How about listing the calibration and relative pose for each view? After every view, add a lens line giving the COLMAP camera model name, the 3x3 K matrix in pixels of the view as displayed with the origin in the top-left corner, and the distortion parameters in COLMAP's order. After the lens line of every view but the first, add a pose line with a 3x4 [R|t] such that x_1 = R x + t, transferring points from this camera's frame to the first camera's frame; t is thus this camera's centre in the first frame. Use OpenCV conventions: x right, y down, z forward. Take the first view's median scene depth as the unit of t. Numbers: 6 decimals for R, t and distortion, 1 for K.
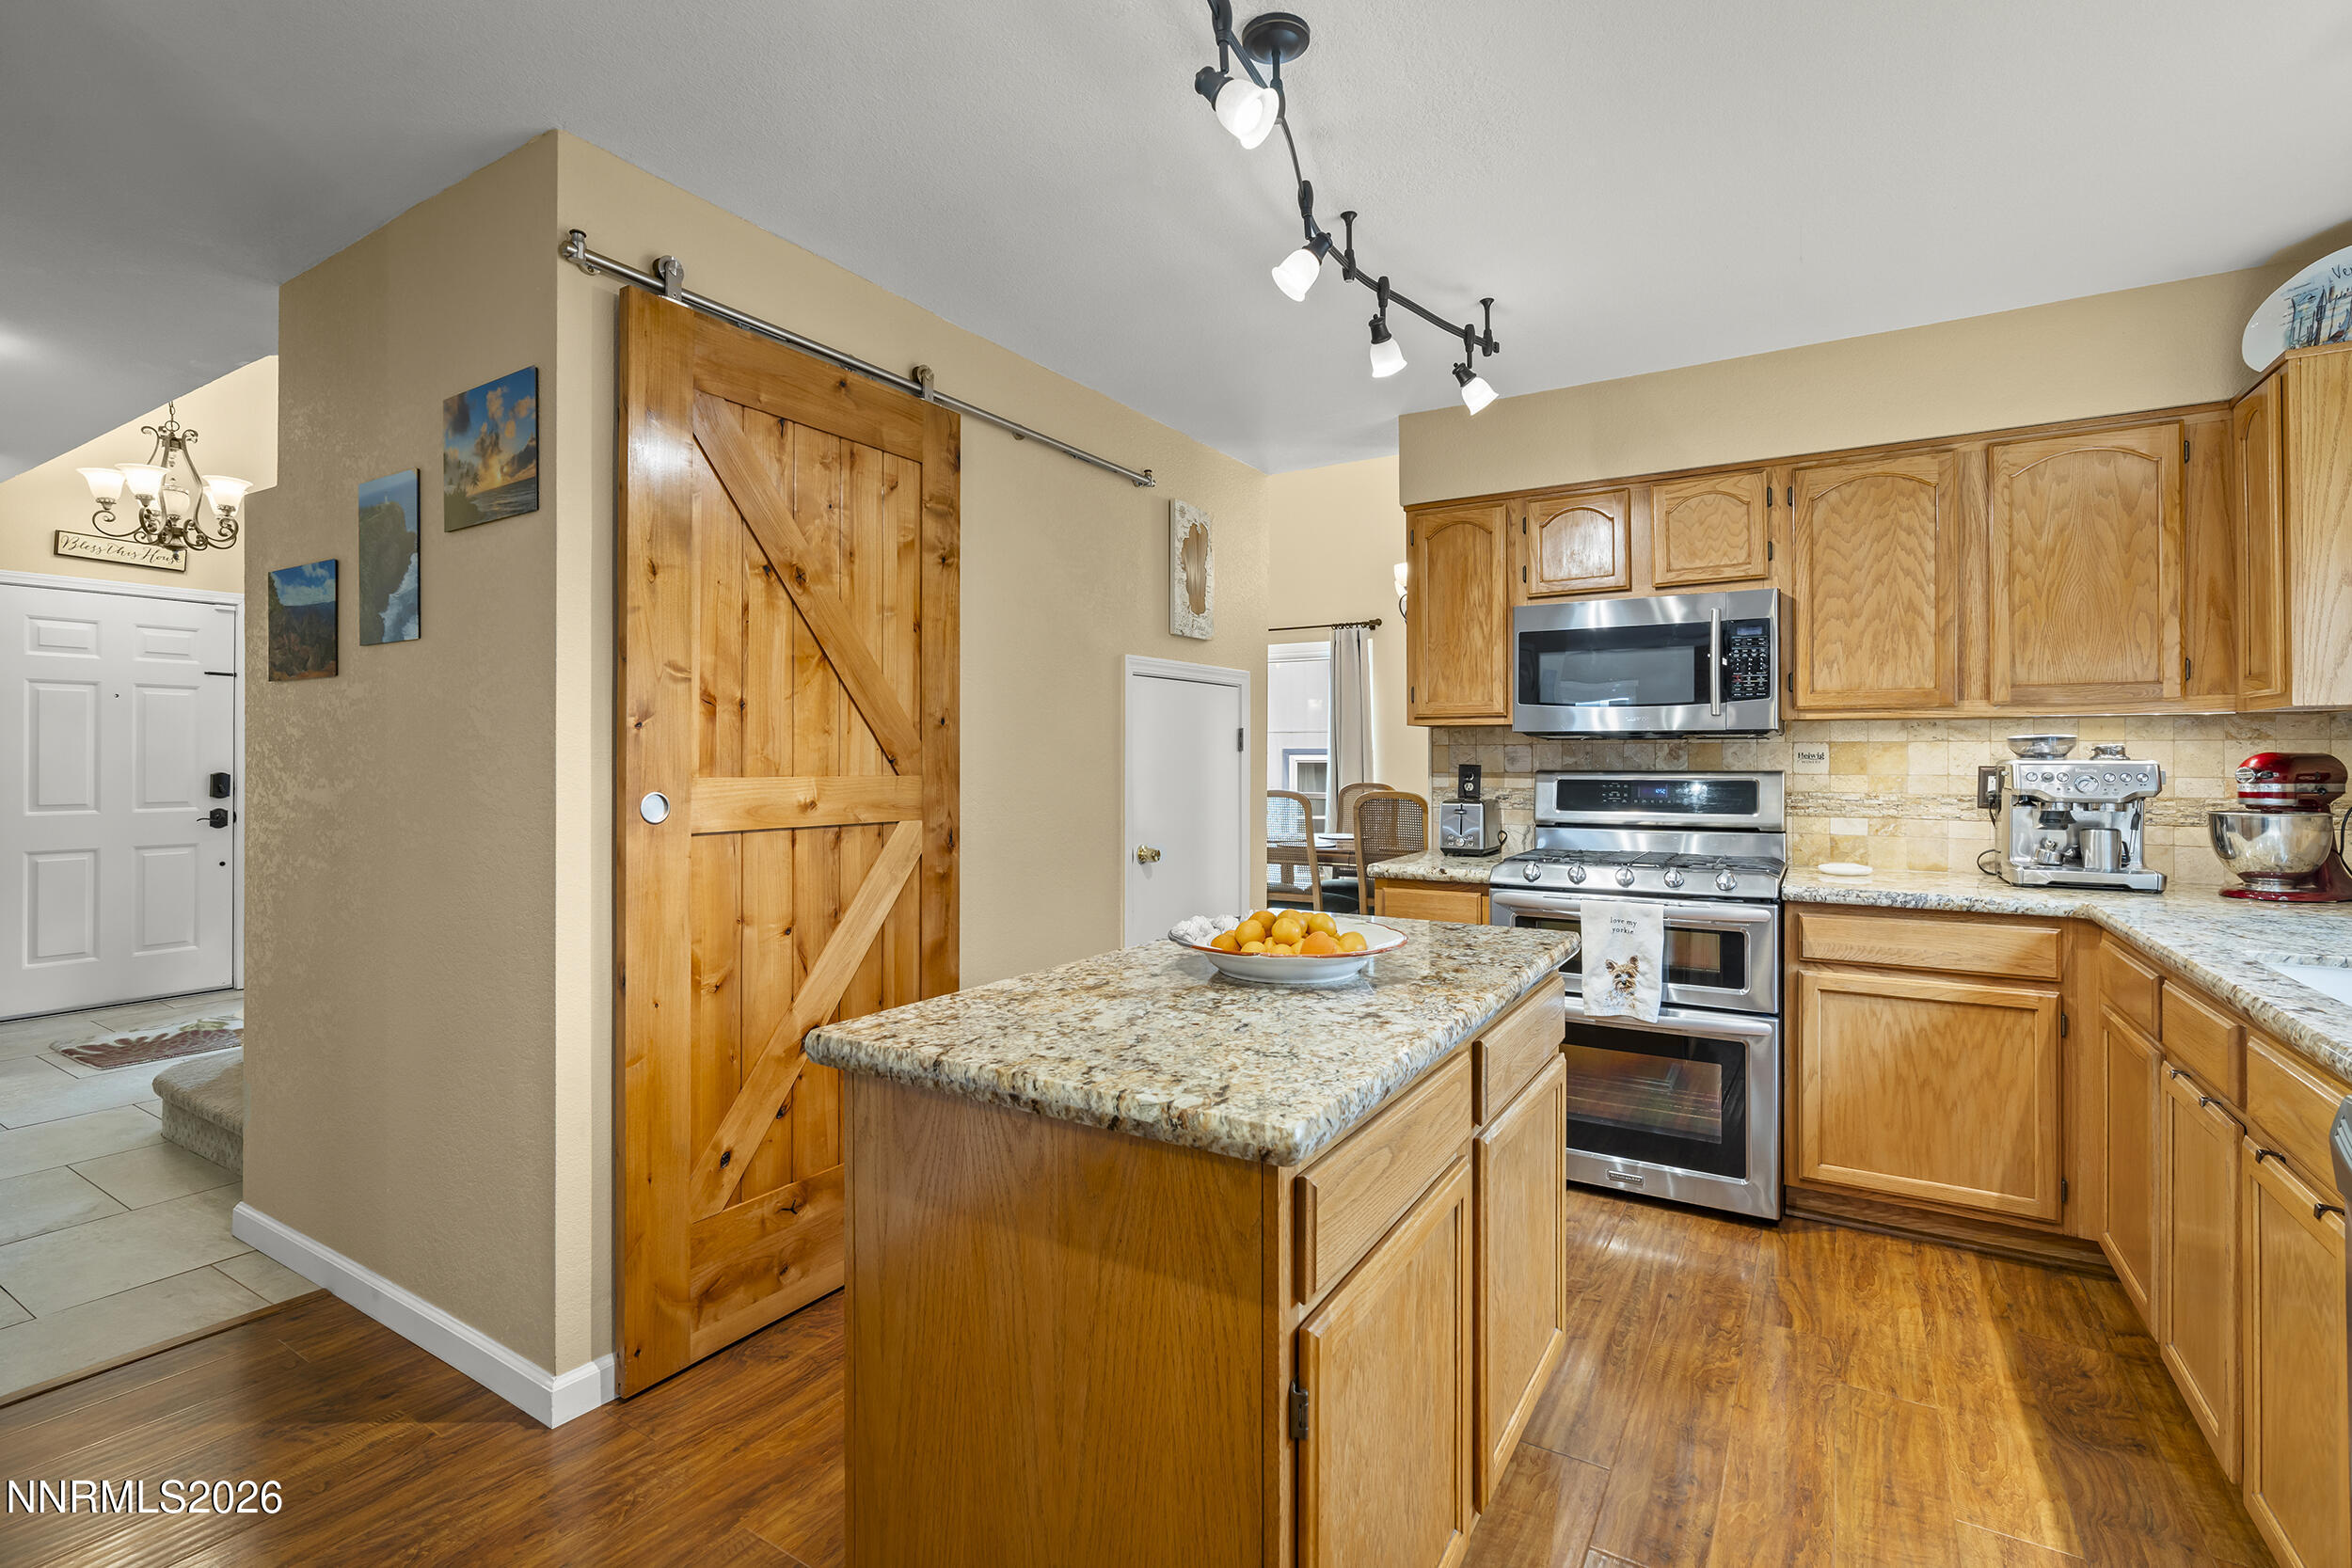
lens RADIAL K [[1063.0, 0, 1173.0], [0, 1063.0, 765.5], [0, 0, 1]] dist [-0.009116, 0.000171]
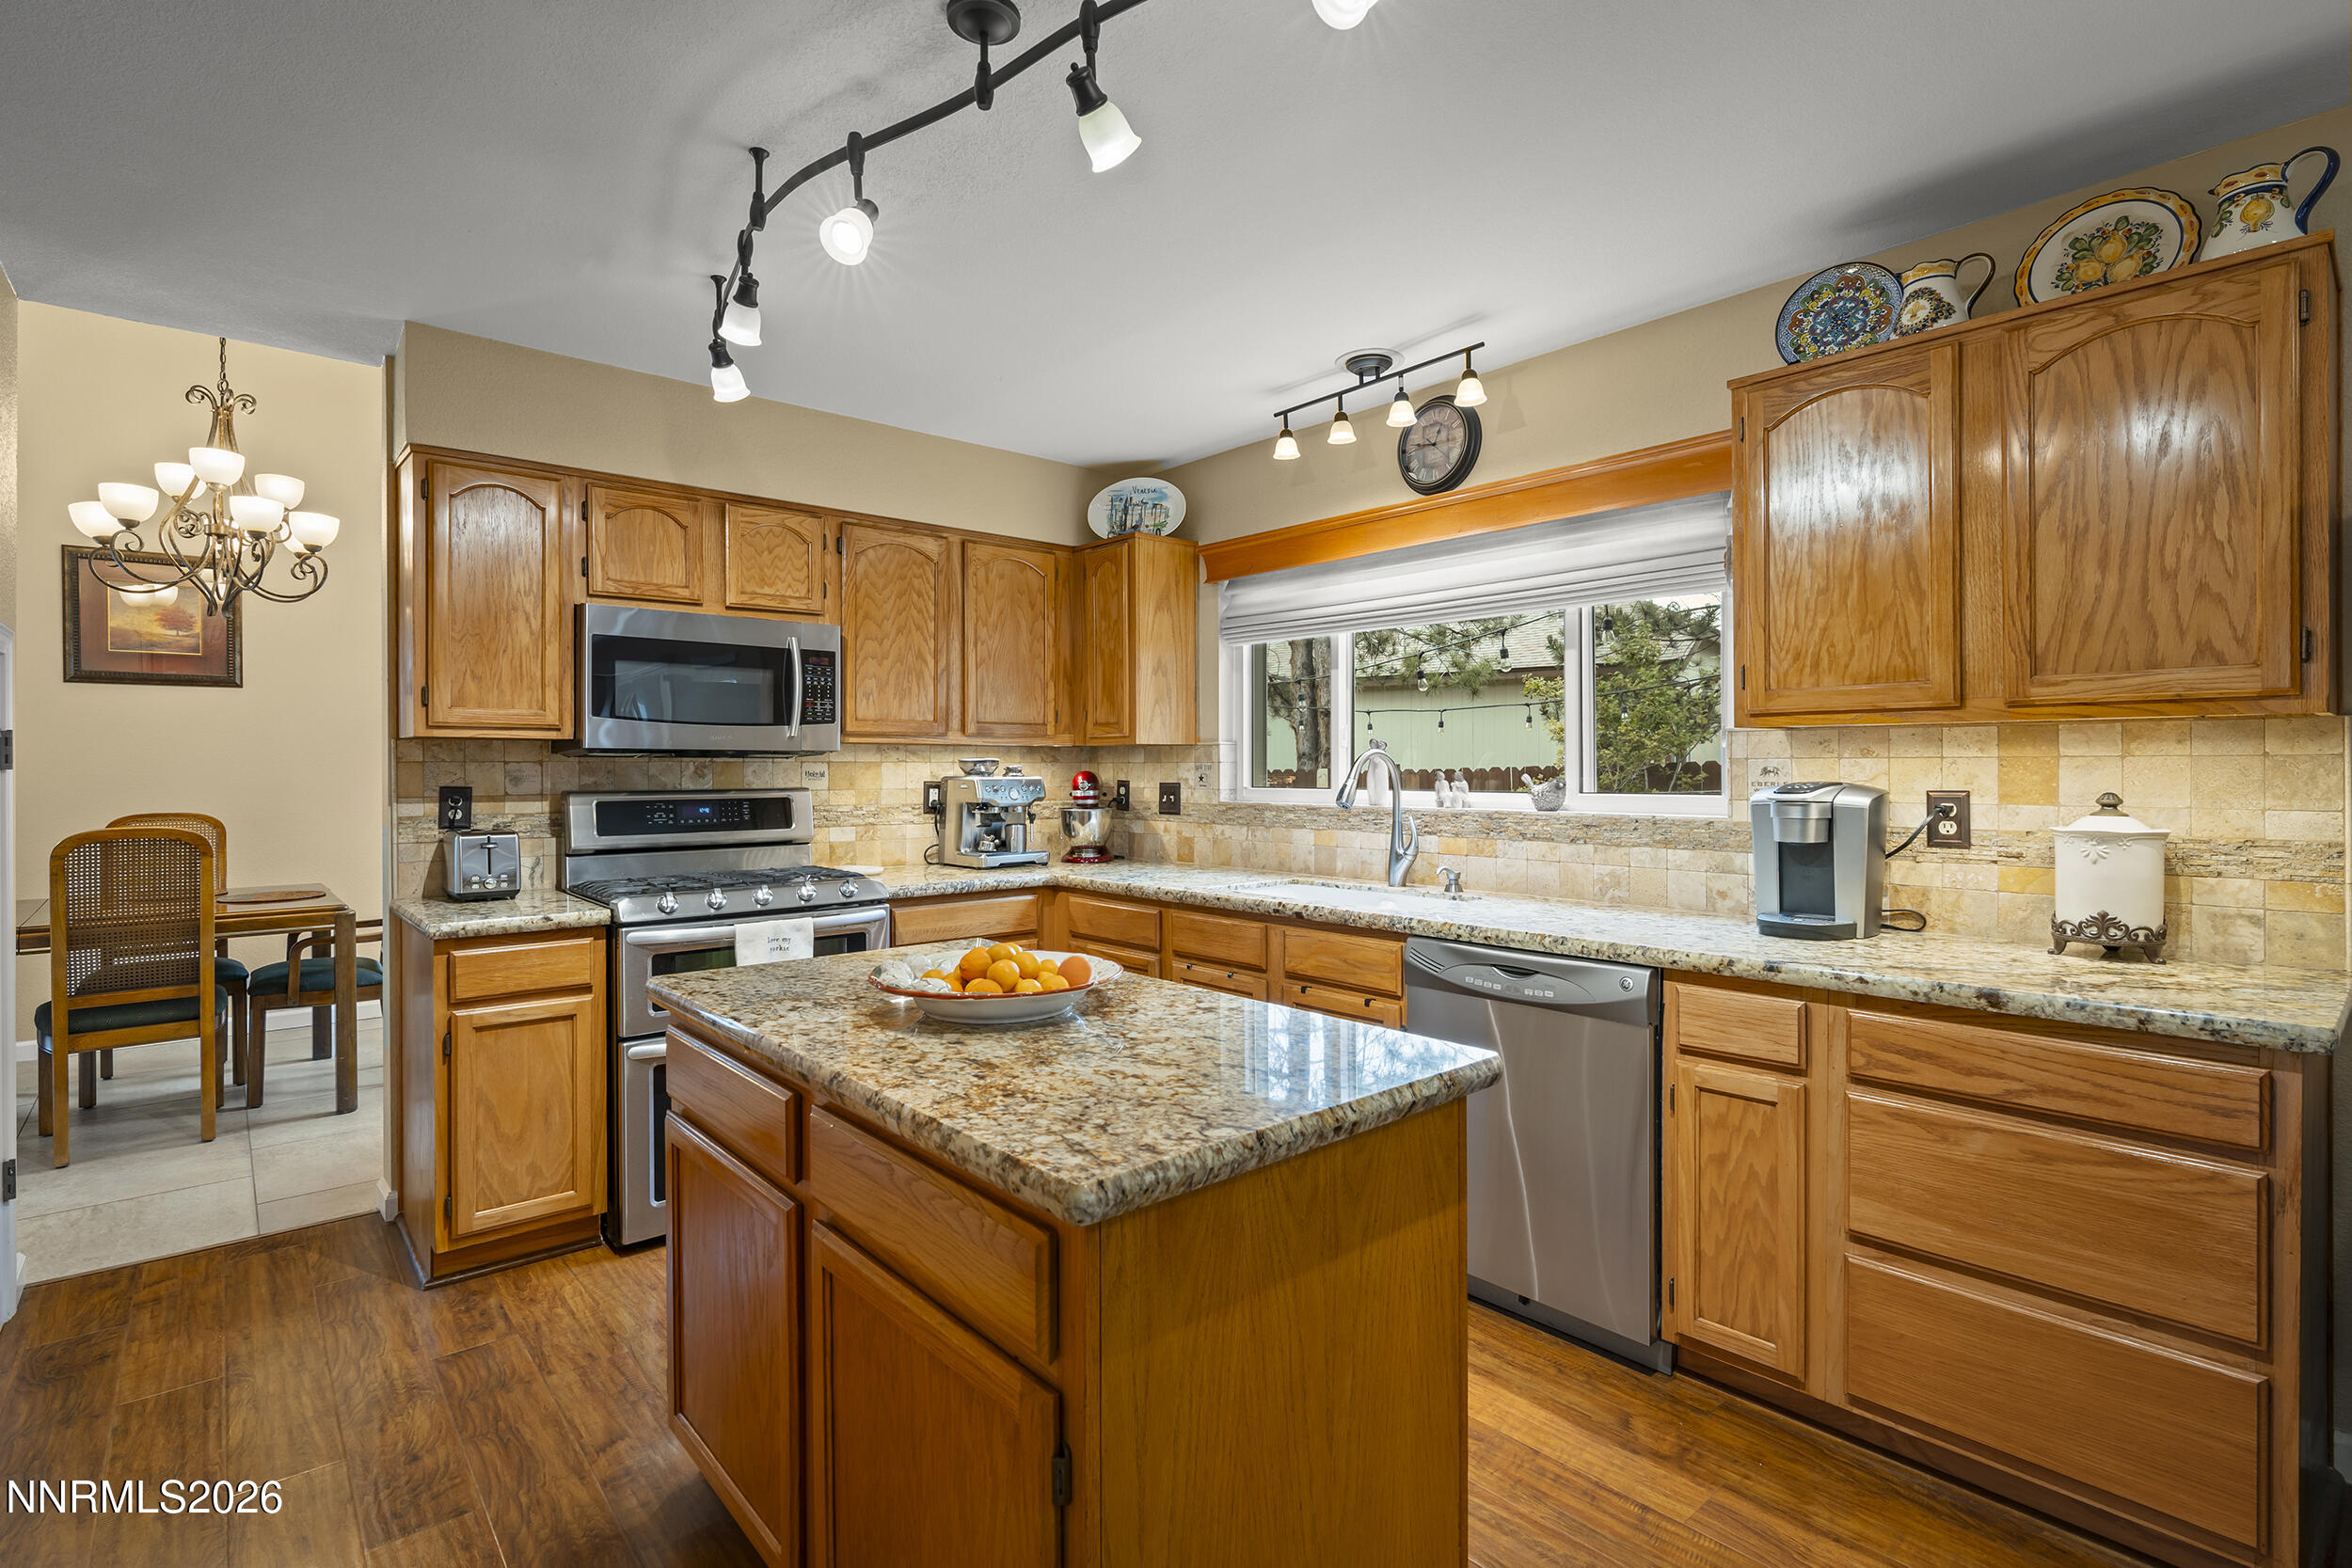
lens RADIAL K [[1106.4, 0, 1173.1], [0, 1106.4, 780.1], [0, 0, 1]] dist [-0.002655, -0.000168]
pose [[0.293262, -0.012220, 0.955954, -0.459447], [0.008167, 0.999914, 0.010276, -0.012646], [-0.955997, 0.004794, 0.293337, 0.321270]]
